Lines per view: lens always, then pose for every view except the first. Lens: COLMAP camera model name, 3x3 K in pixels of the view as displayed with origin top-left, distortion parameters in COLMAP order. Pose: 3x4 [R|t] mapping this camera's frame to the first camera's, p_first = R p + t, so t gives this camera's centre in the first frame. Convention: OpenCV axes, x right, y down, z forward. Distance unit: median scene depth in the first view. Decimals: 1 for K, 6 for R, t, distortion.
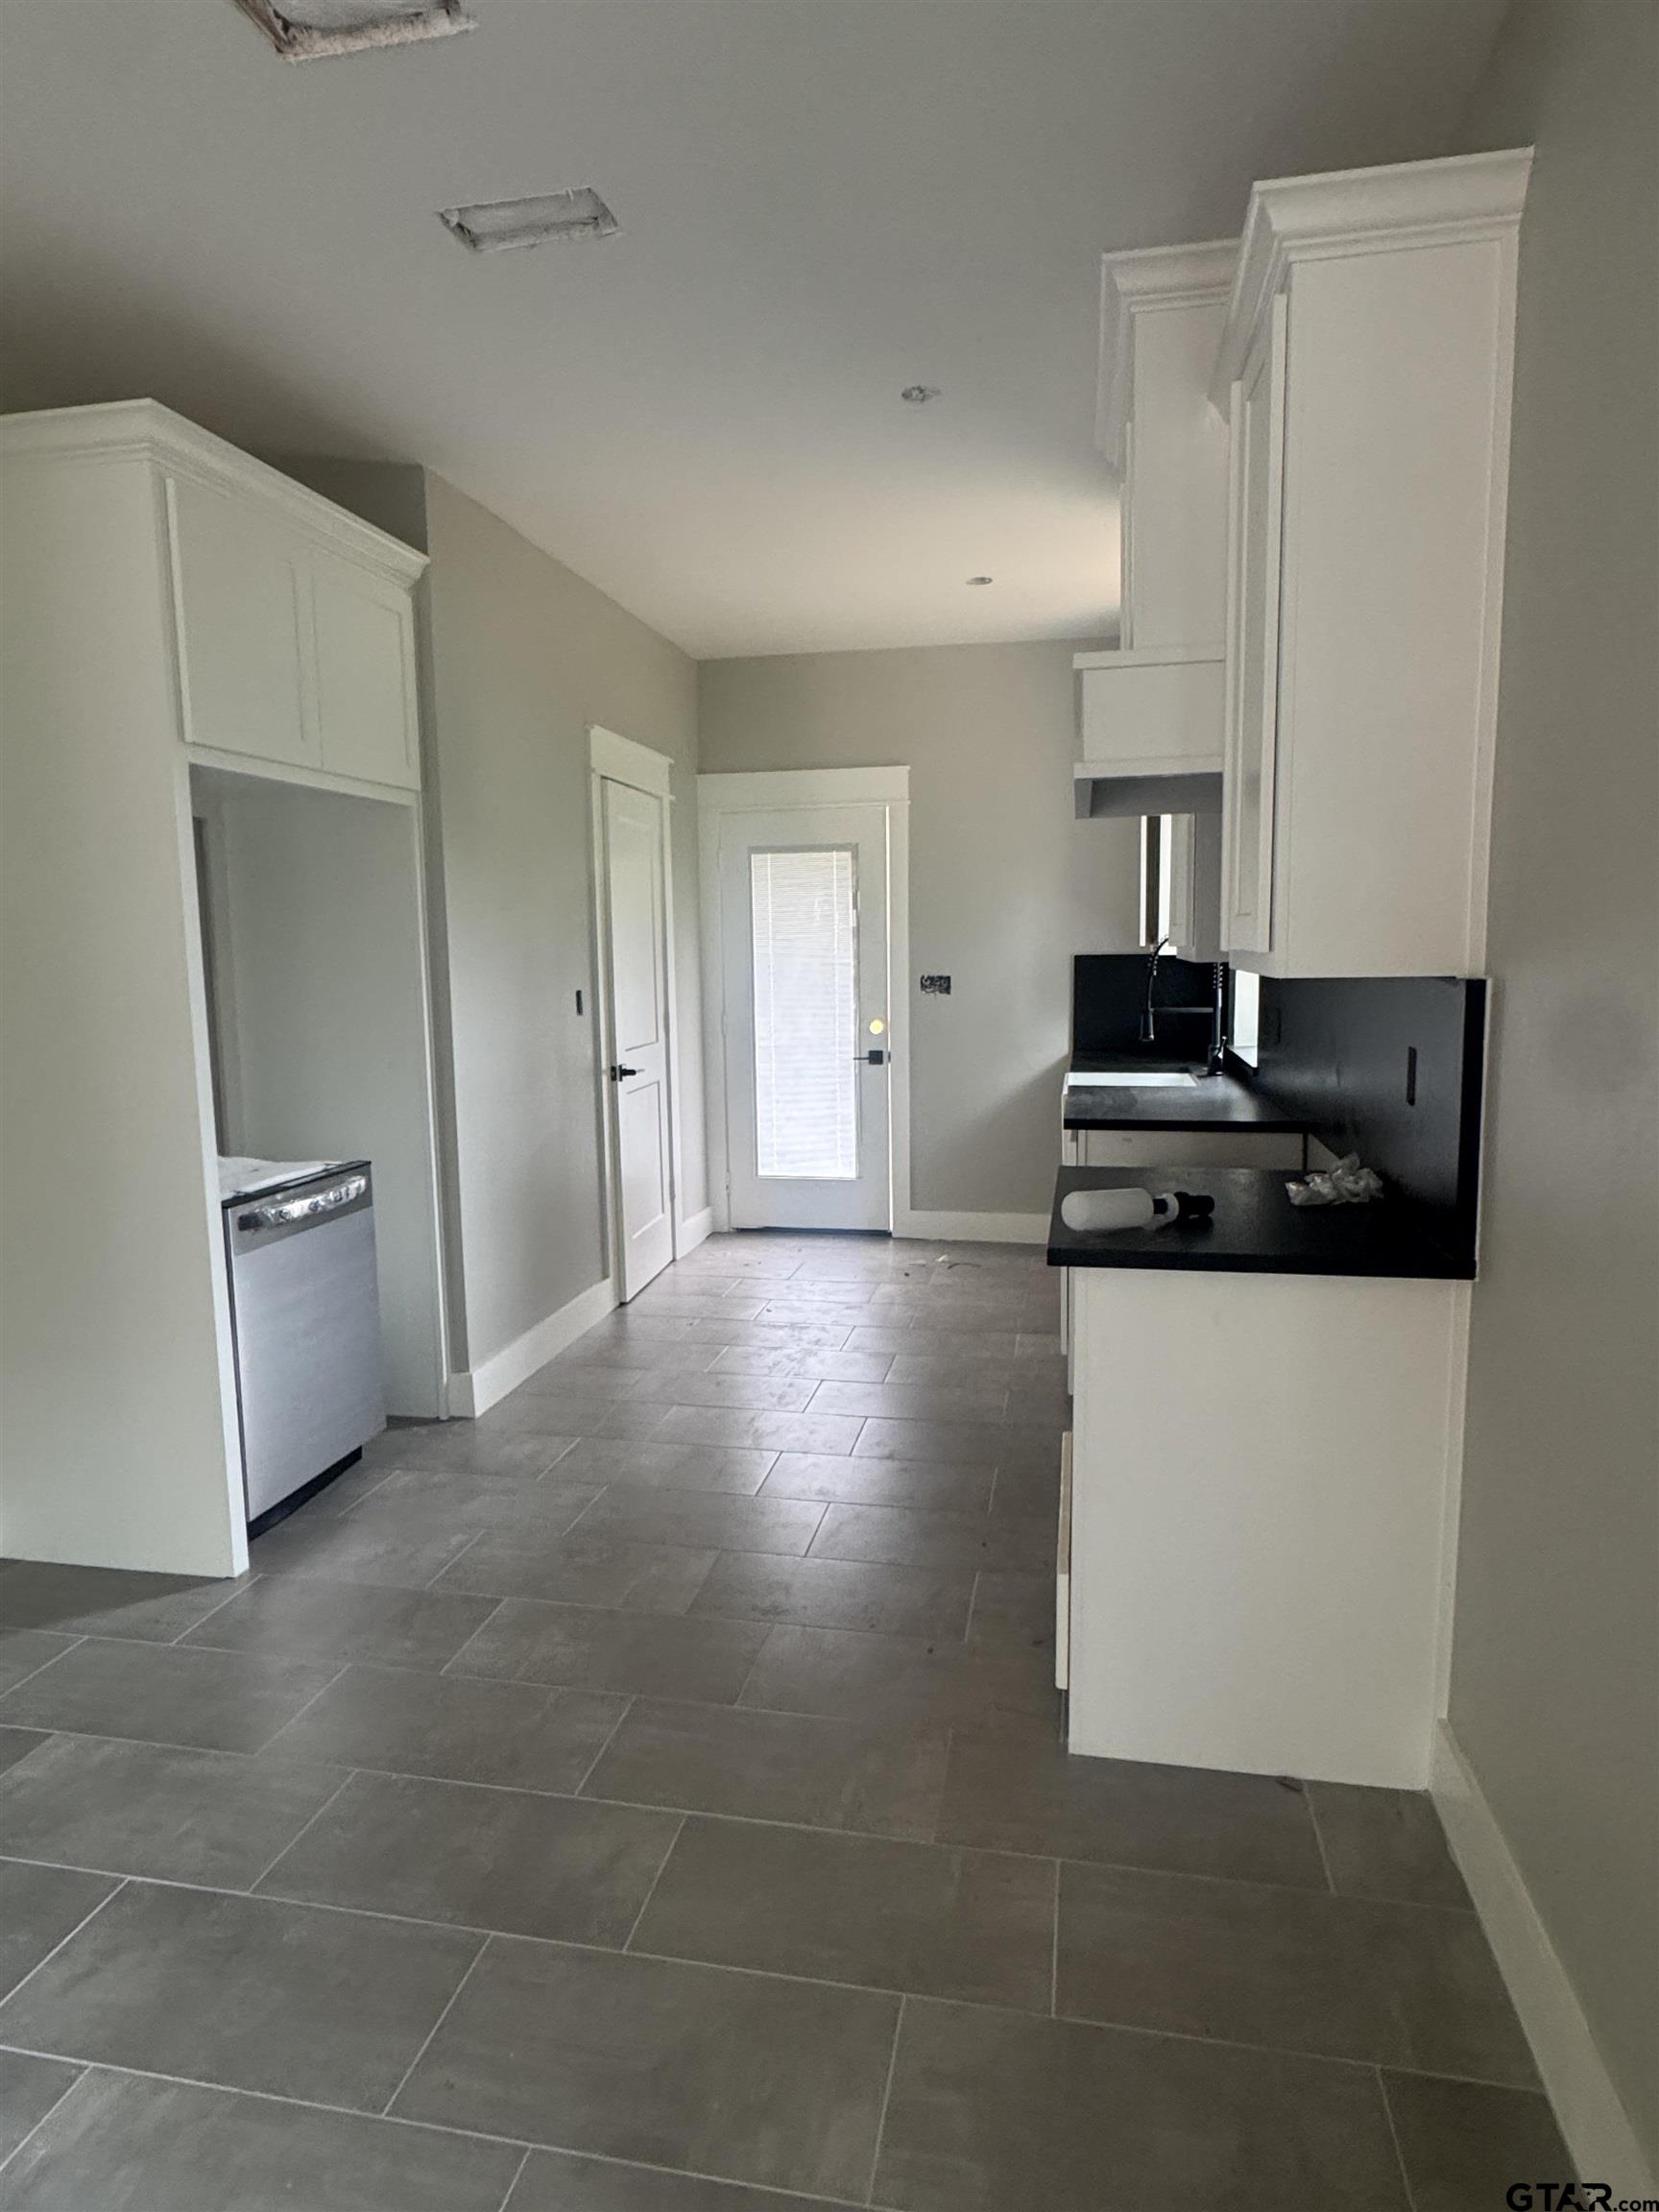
lens RADIAL K [[1278.6, 0, 833.2], [0, 1278.6, 1098.0], [0, 0, 1]] dist [-0.007775, 0.002349]
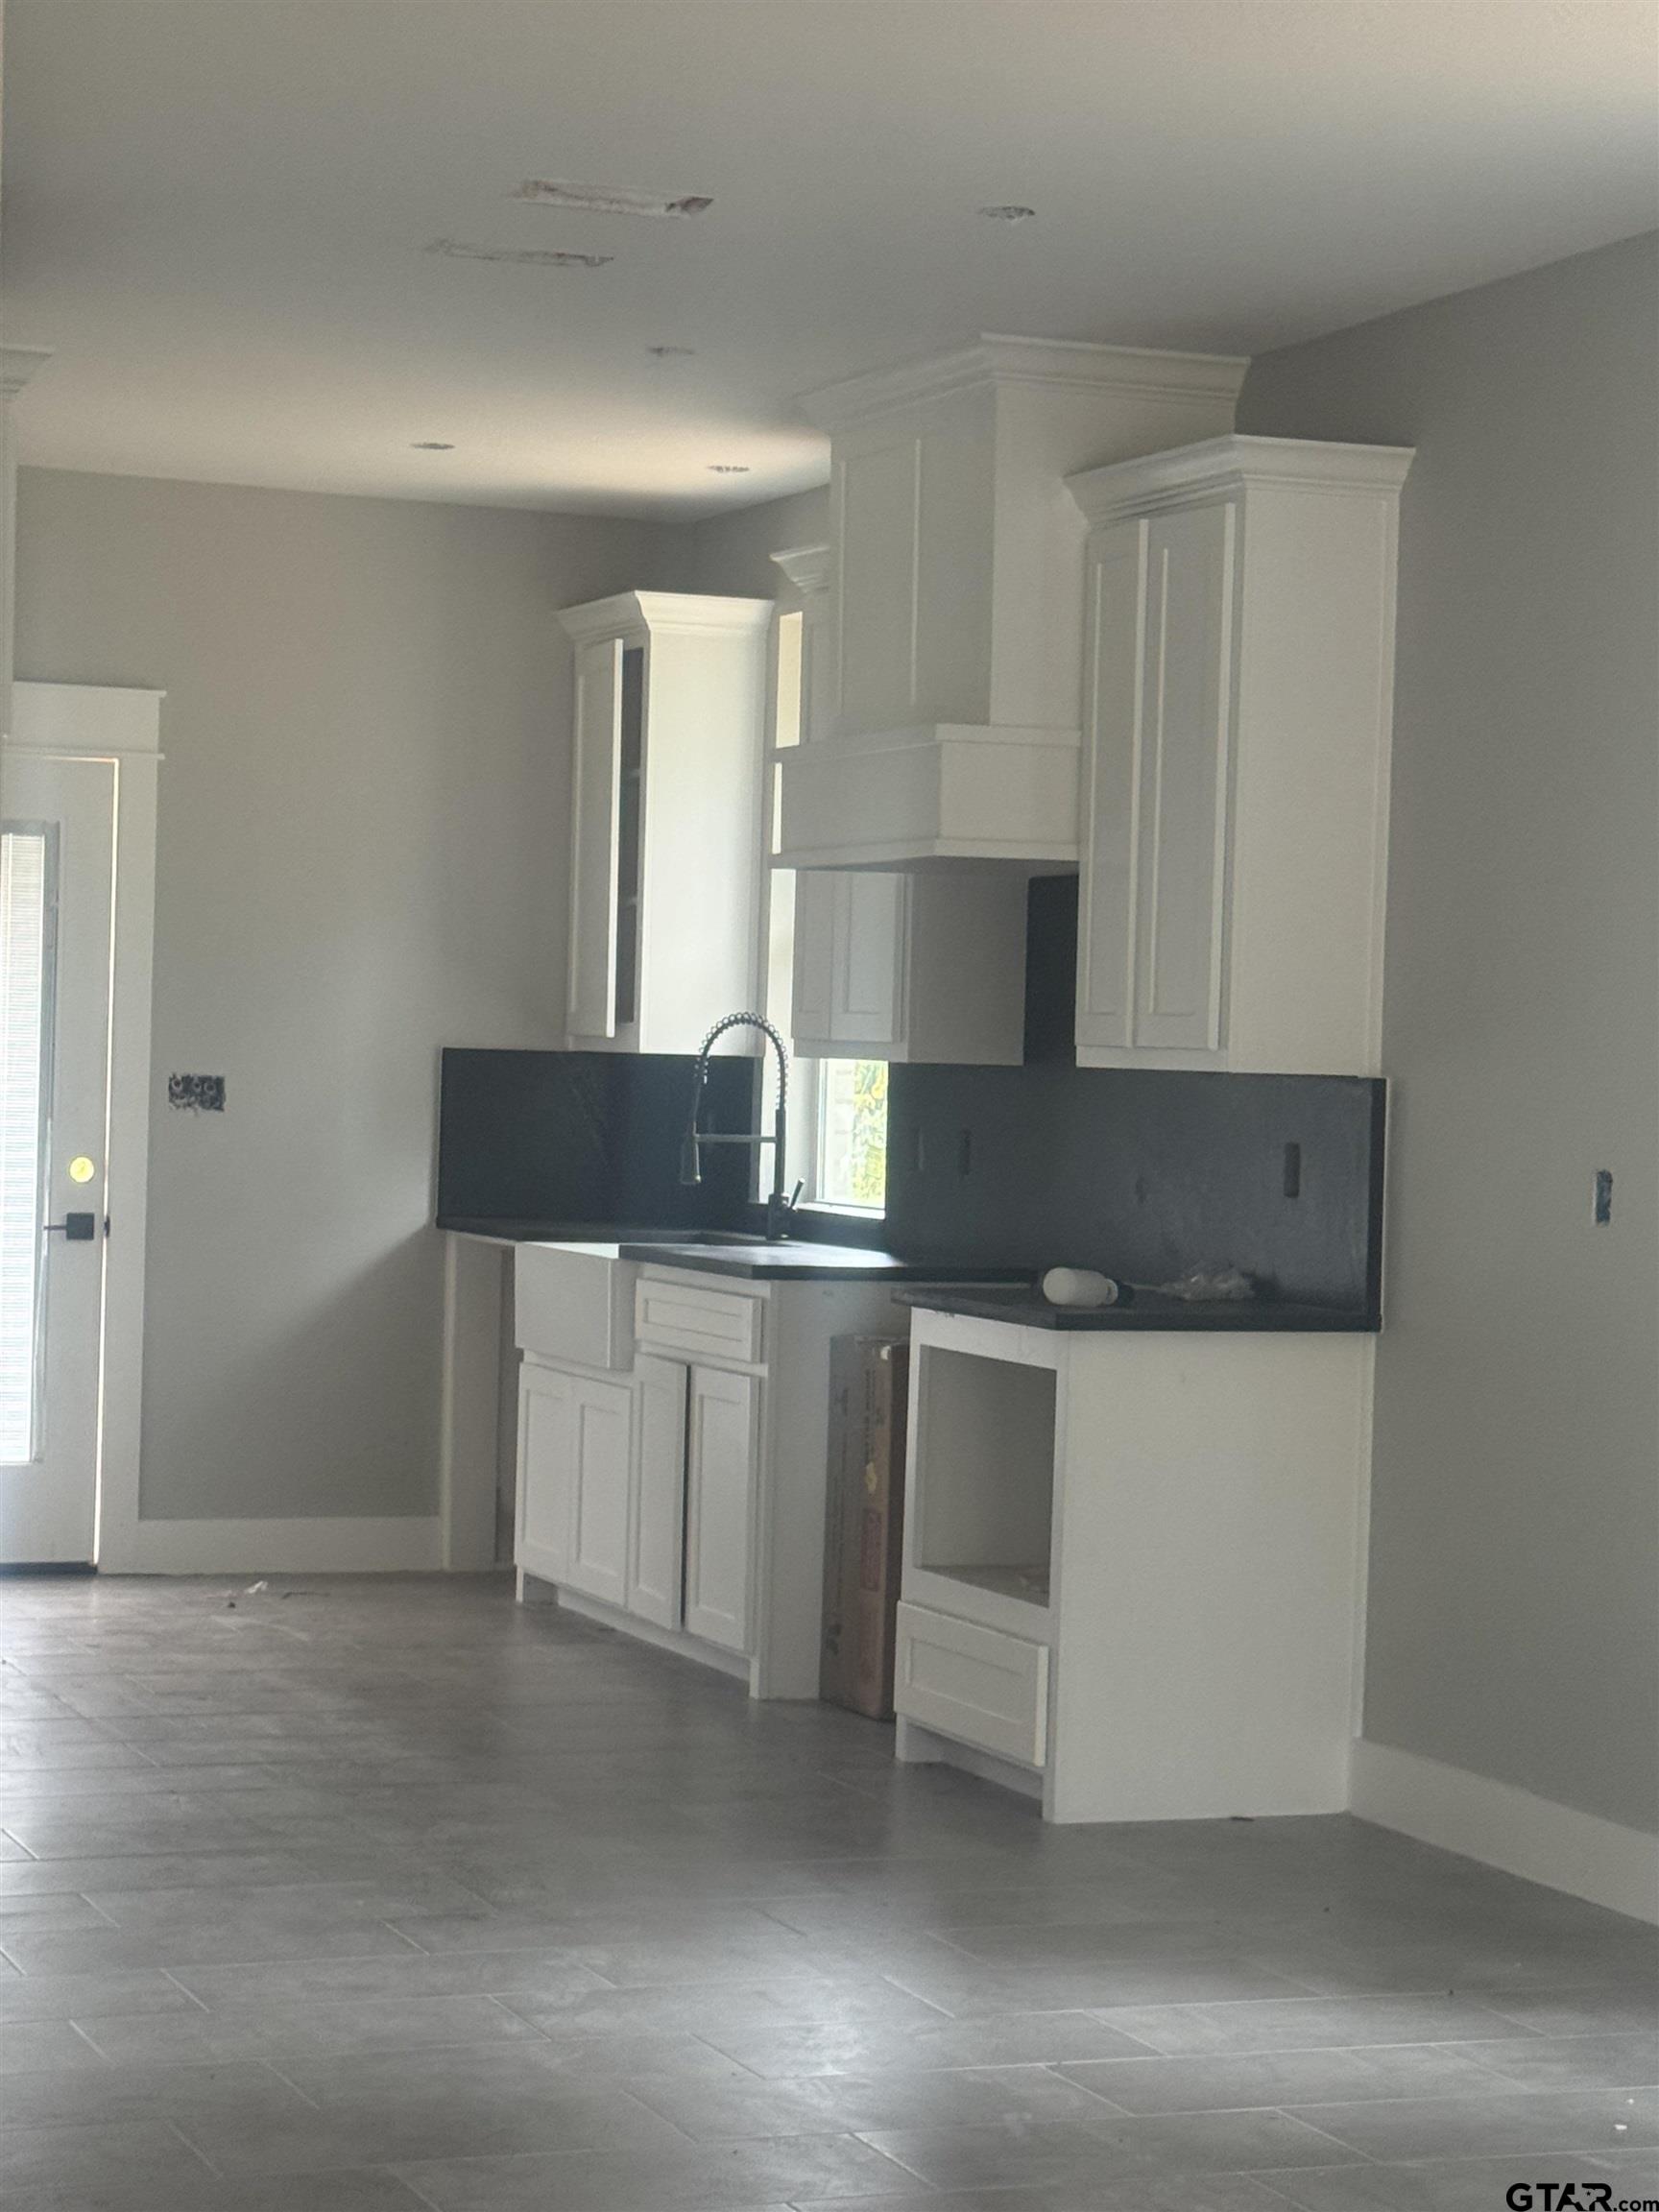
lens RADIAL K [[4492.1, 0, 838.7], [0, 4492.1, 1112.2], [0, 0, 1]] dist [0.062821, 0.000000]
pose [[0.845326, 0.029859, 0.533416, -0.702261], [0.024127, 0.995285, -0.093949, 0.104267], [-0.533706, 0.092287, 0.840619, -0.736289]]
